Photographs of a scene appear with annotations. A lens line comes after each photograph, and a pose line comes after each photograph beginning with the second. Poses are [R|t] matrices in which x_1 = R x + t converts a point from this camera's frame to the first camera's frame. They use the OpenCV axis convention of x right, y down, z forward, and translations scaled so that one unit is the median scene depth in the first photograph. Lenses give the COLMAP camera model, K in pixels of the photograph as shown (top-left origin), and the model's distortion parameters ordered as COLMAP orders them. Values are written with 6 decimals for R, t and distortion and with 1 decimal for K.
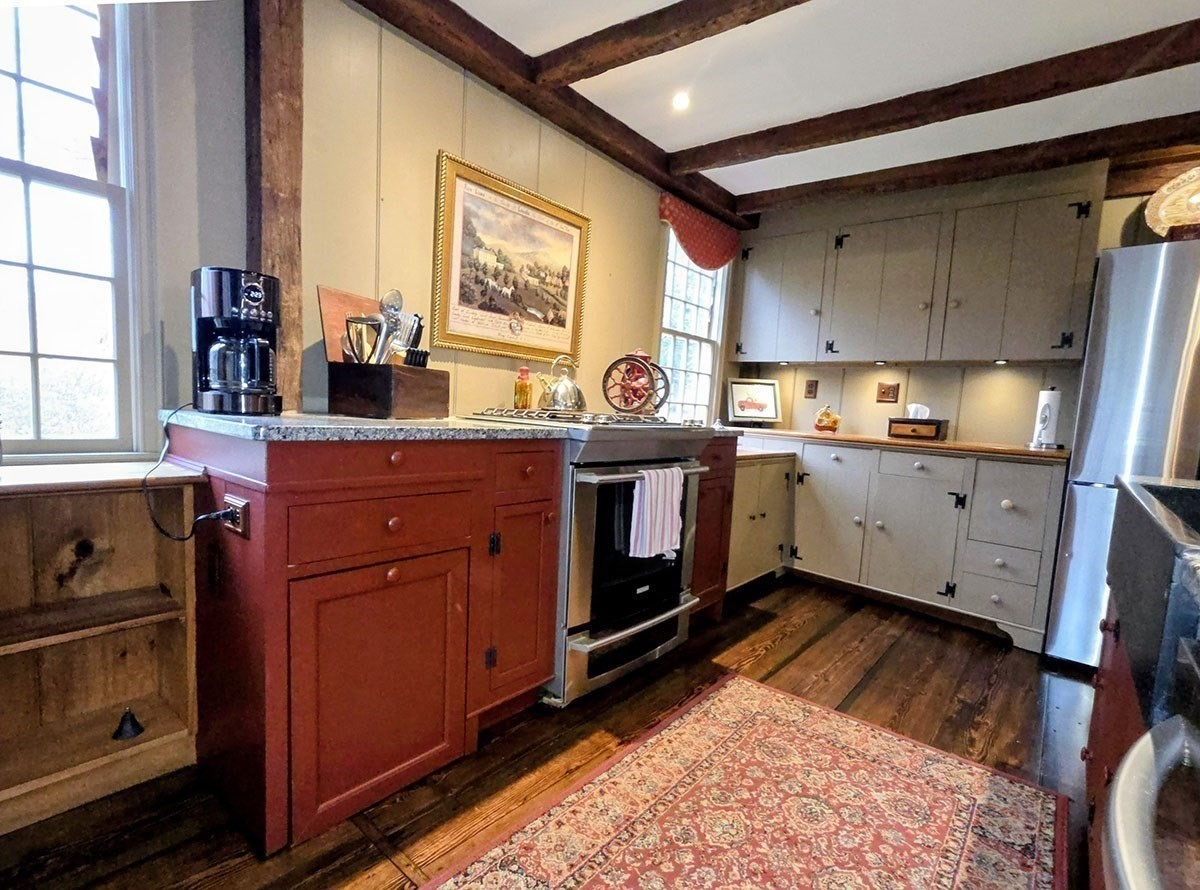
lens RADIAL K [[579.5, 0, 614.8], [0, 579.5, 468.3], [0, 0, 1]] dist [0.006263, -0.000492]
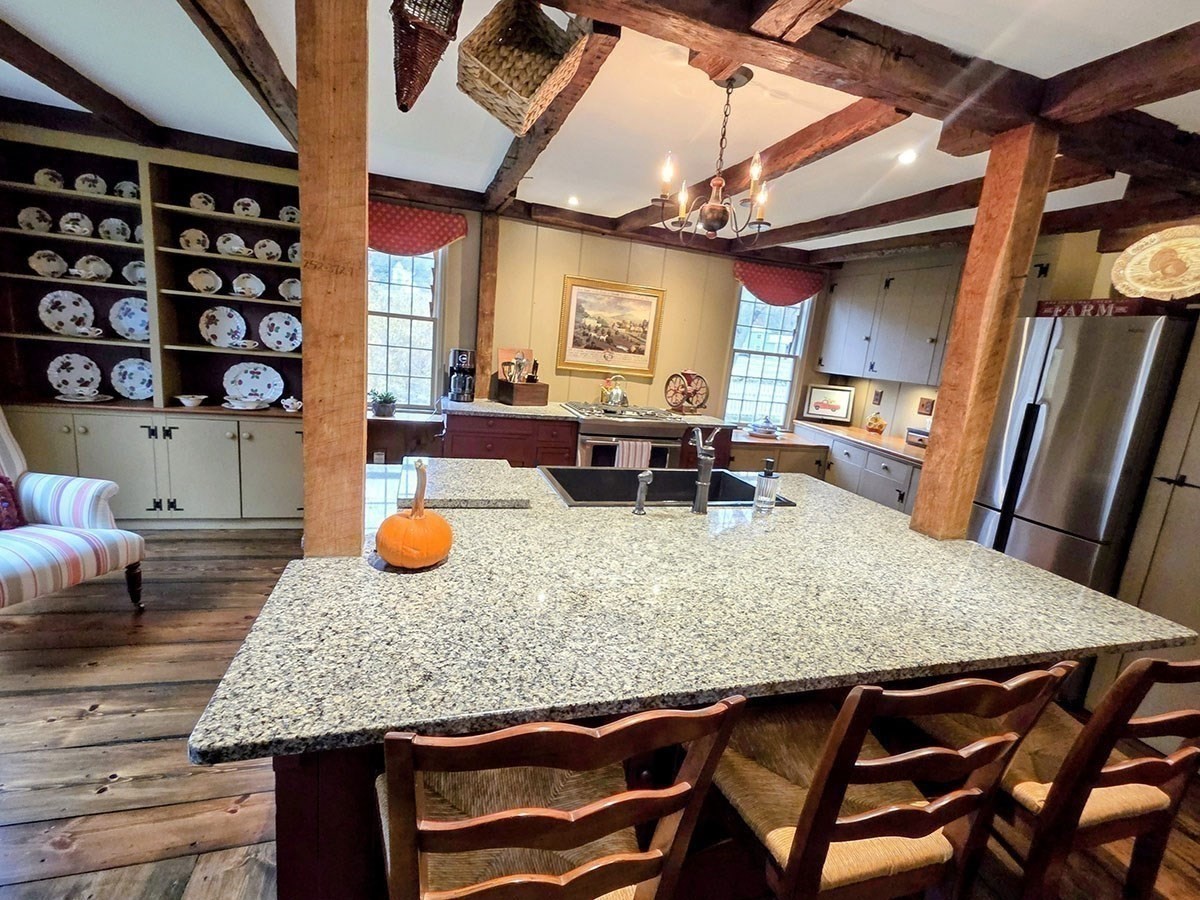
lens RADIAL K [[559.0, 0, 604.4], [0, 559.0, 457.9], [0, 0, 1]] dist [-0.002268, -0.000679]
pose [[0.830792, 0.137243, -0.539396, 0.762883], [-0.108506, 0.990465, 0.084888, -0.069915], [0.545903, -0.011997, 0.837762, -0.459587]]
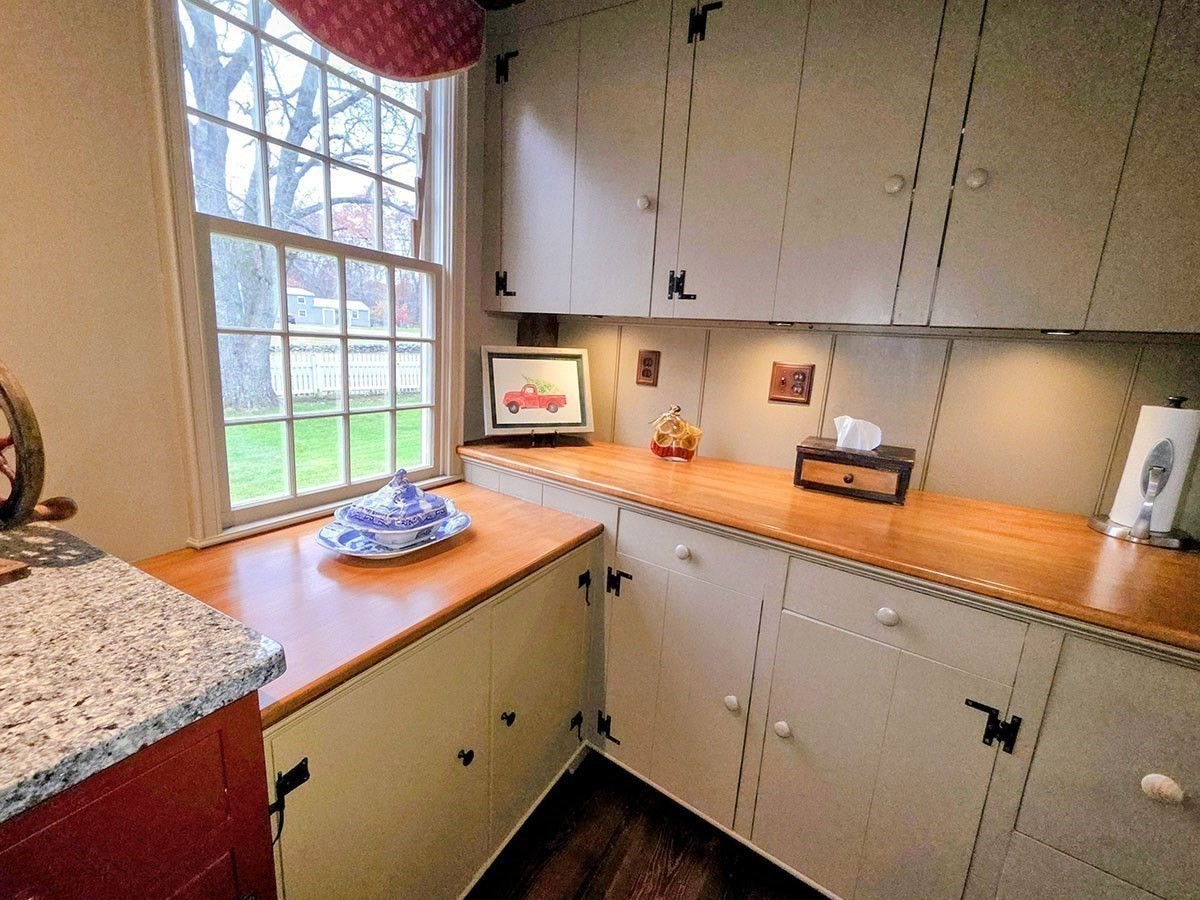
lens RADIAL K [[529.3, 0, 608.0], [0, 529.3, 457.2], [0, 0, 1]] dist [0.000048, -0.000022]
pose [[0.983675, -0.035705, 0.176374, 0.323375], [0.014647, 0.992752, 0.119282, -0.169861], [-0.179355, -0.114752, 0.977069, 0.797278]]
